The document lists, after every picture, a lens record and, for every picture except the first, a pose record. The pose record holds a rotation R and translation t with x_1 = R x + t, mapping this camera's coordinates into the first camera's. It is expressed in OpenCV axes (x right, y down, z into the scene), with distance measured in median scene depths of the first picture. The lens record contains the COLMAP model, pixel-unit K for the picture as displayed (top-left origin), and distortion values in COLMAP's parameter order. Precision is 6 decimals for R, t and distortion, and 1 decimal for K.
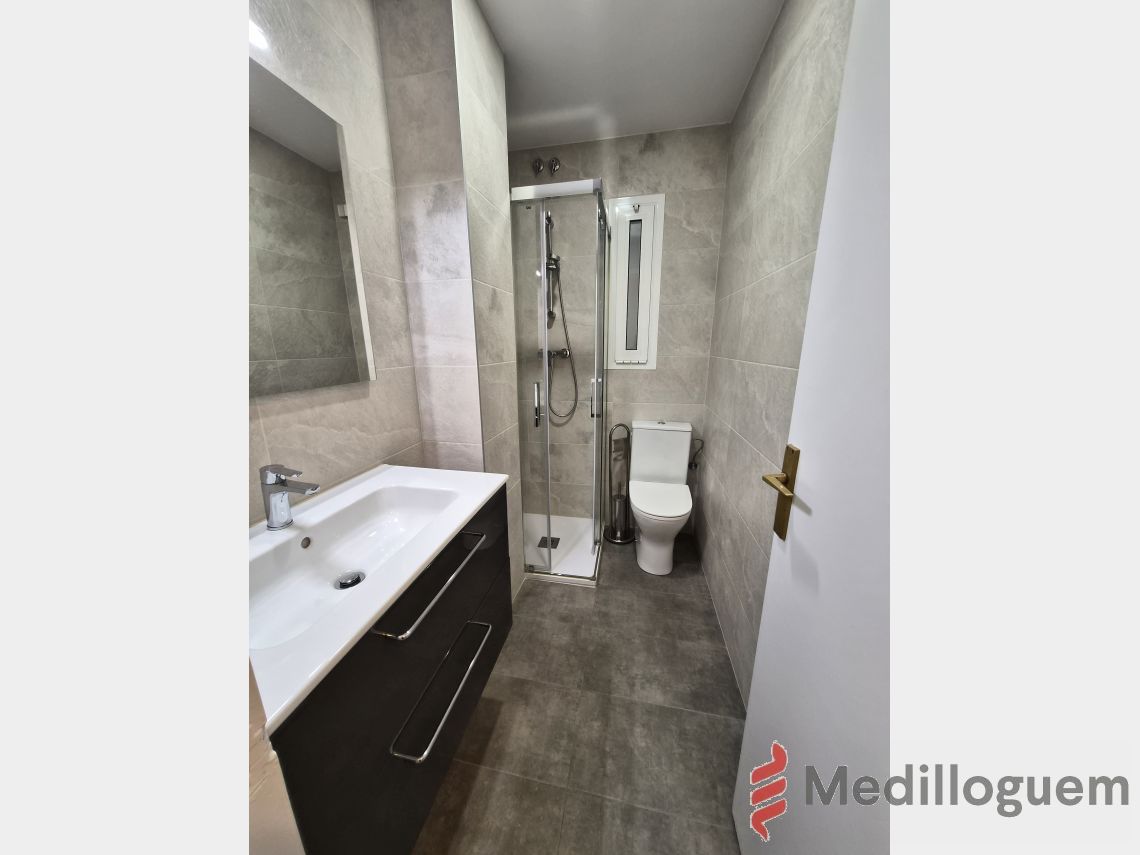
lens RADIAL K [[334.7, 0, 563.3], [0, 334.7, 423.5], [0, 0, 1]] dist [-0.000543, 0.000049]
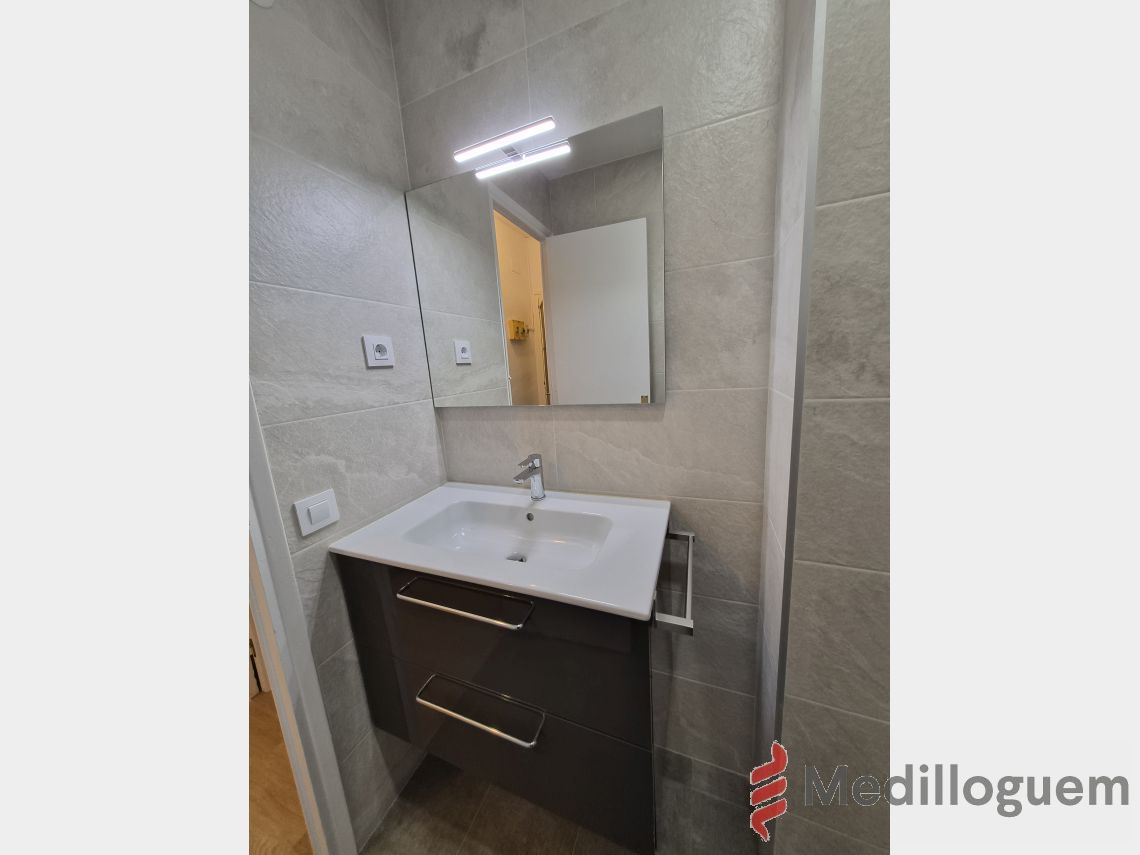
lens RADIAL K [[334.7, 0, 563.3], [0, 334.7, 423.5], [0, 0, 1]] dist [-0.000543, 0.000049]
pose [[-0.168718, 0.193990, -0.966386, 0.313213], [-0.155688, 0.962889, 0.220469, -0.233962], [0.973291, 0.187652, -0.132255, 0.905899]]
